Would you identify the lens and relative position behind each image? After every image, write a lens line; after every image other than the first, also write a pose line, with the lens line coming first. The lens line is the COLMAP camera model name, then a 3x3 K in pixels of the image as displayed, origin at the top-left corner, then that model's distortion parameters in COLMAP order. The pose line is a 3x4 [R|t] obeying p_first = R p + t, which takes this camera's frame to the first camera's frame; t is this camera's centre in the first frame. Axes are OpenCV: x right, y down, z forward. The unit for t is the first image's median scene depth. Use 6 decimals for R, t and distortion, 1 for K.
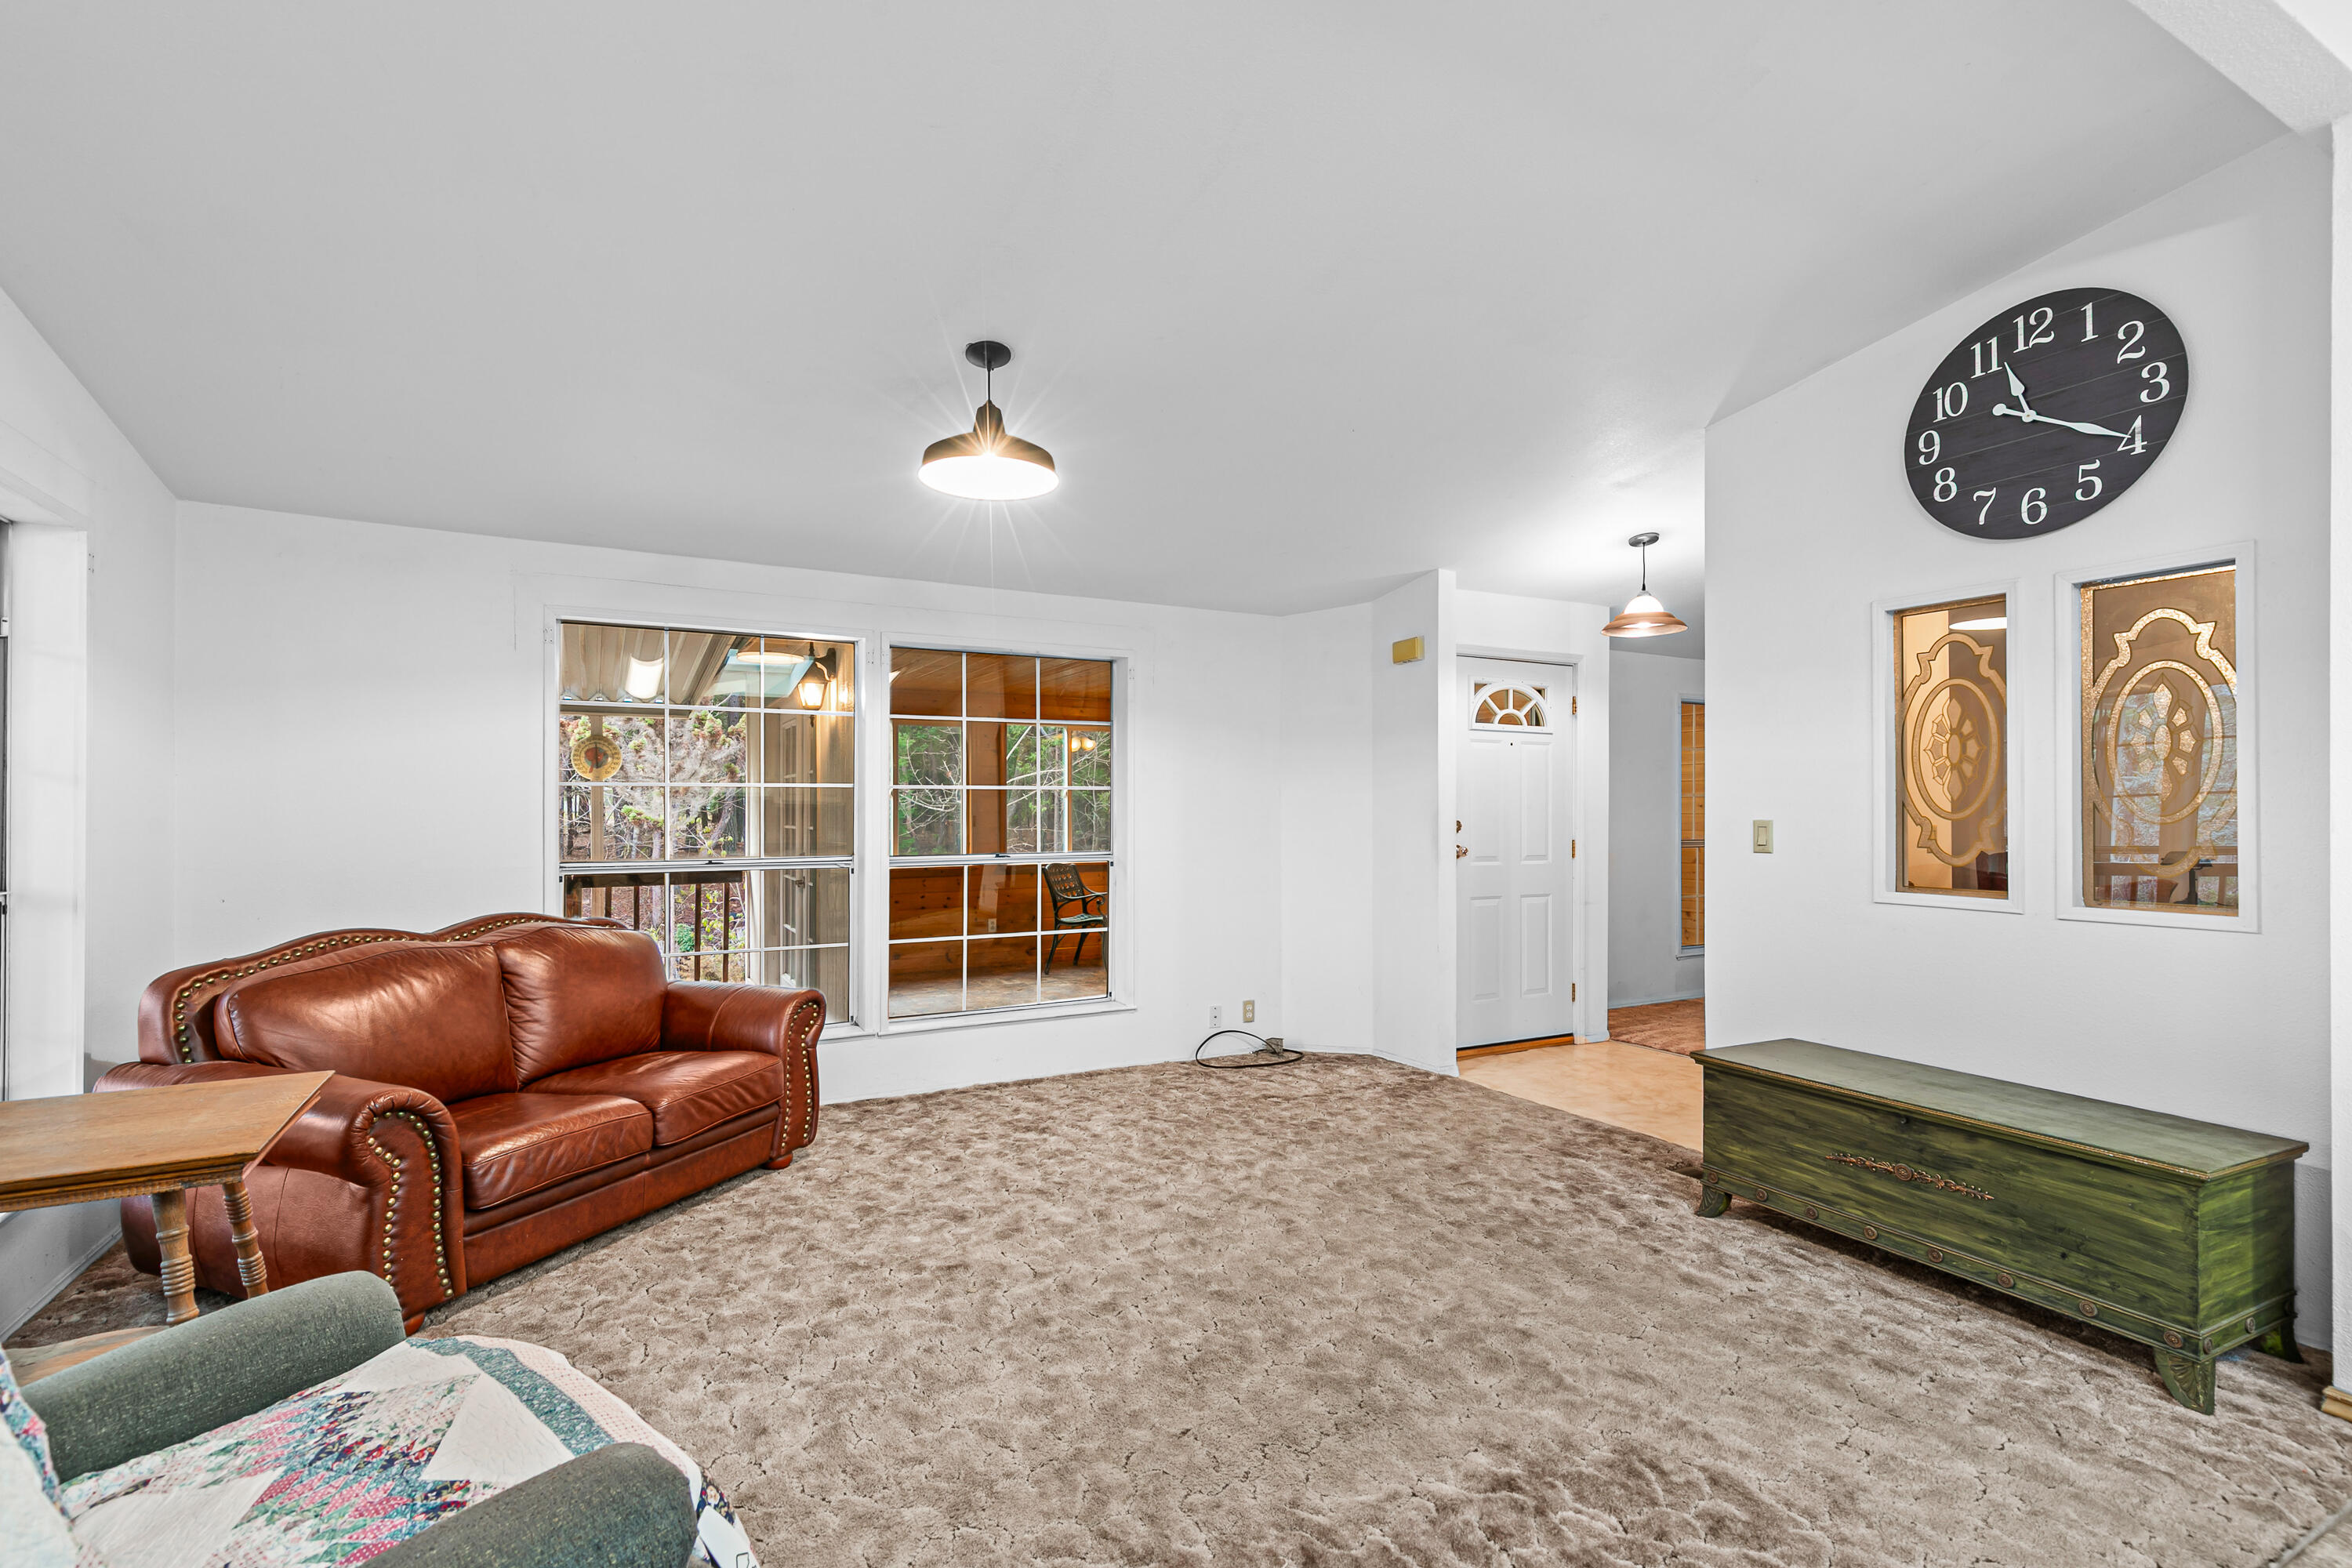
lens RADIAL K [[1075.1, 0, 1178.4], [0, 1075.1, 807.6], [0, 0, 1]] dist [0.012847, -0.000395]
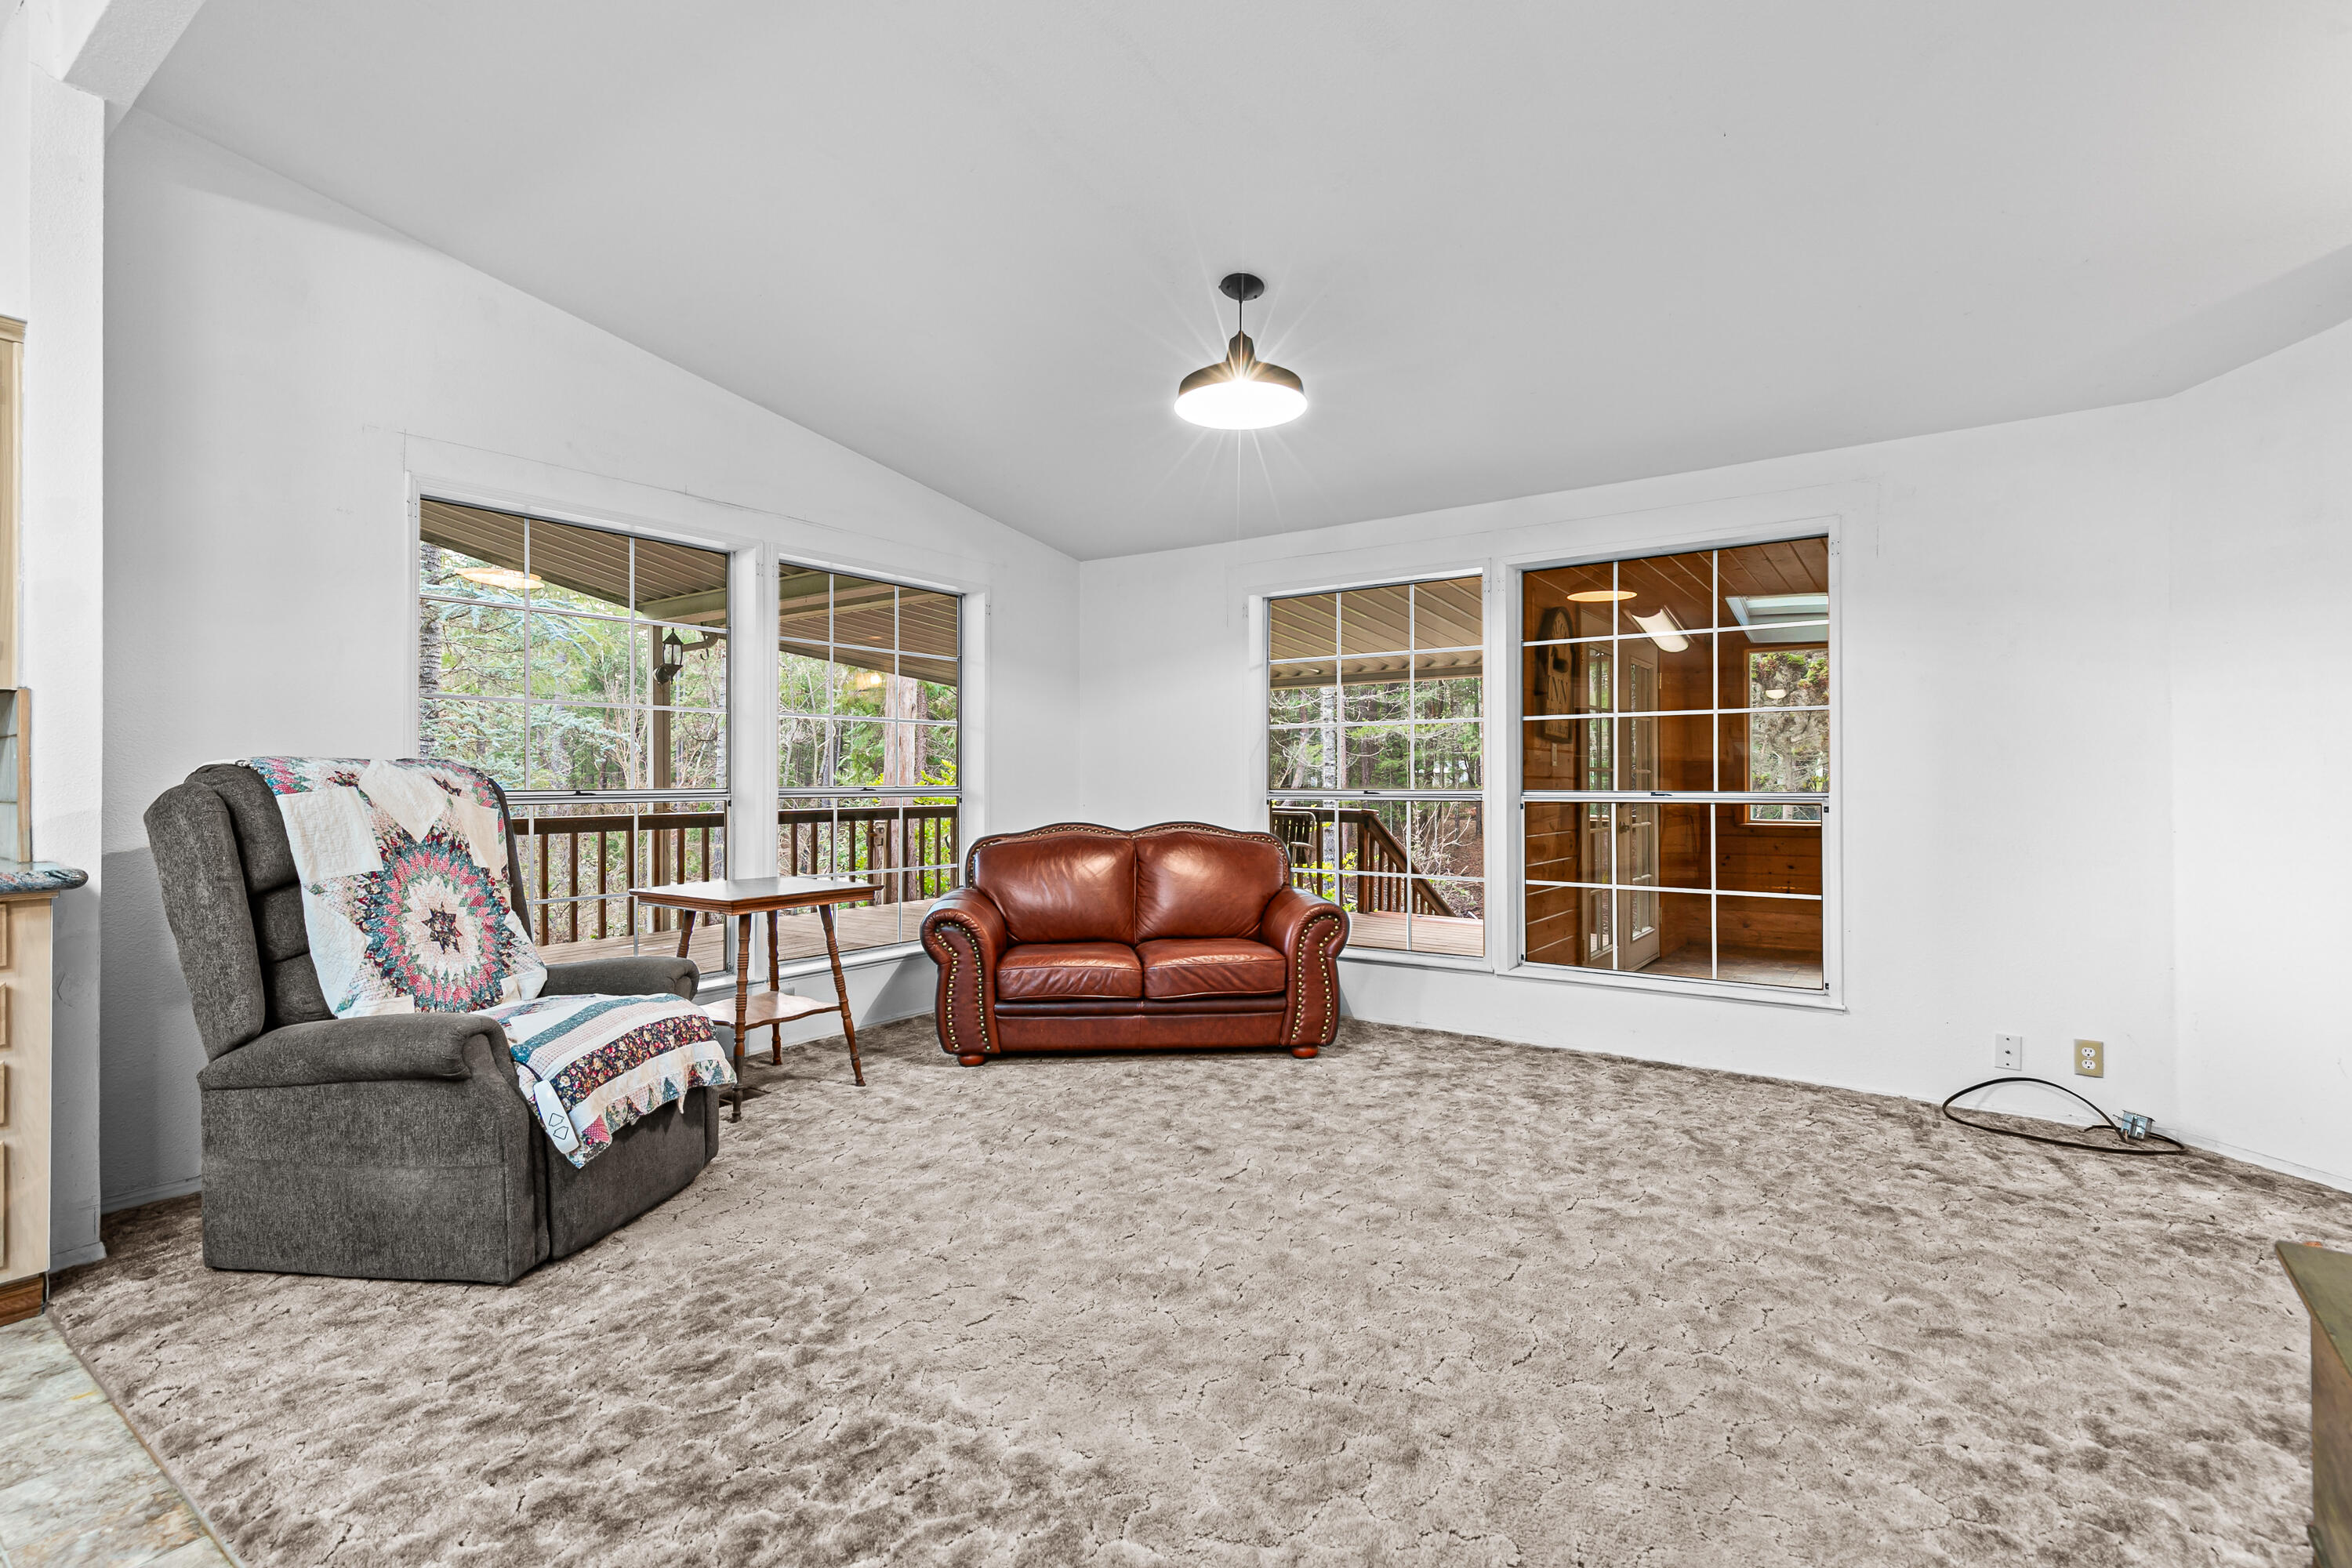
lens RADIAL K [[1075.1, 0, 1175.8], [0, 1075.1, 770.2], [0, 0, 1]] dist [0.012847, -0.000395]
pose [[0.448174, -0.006417, -0.893923, 0.560585], [0.001542, 0.999978, -0.006406, 0.039449], [0.893945, 0.001493, 0.448174, 0.367722]]
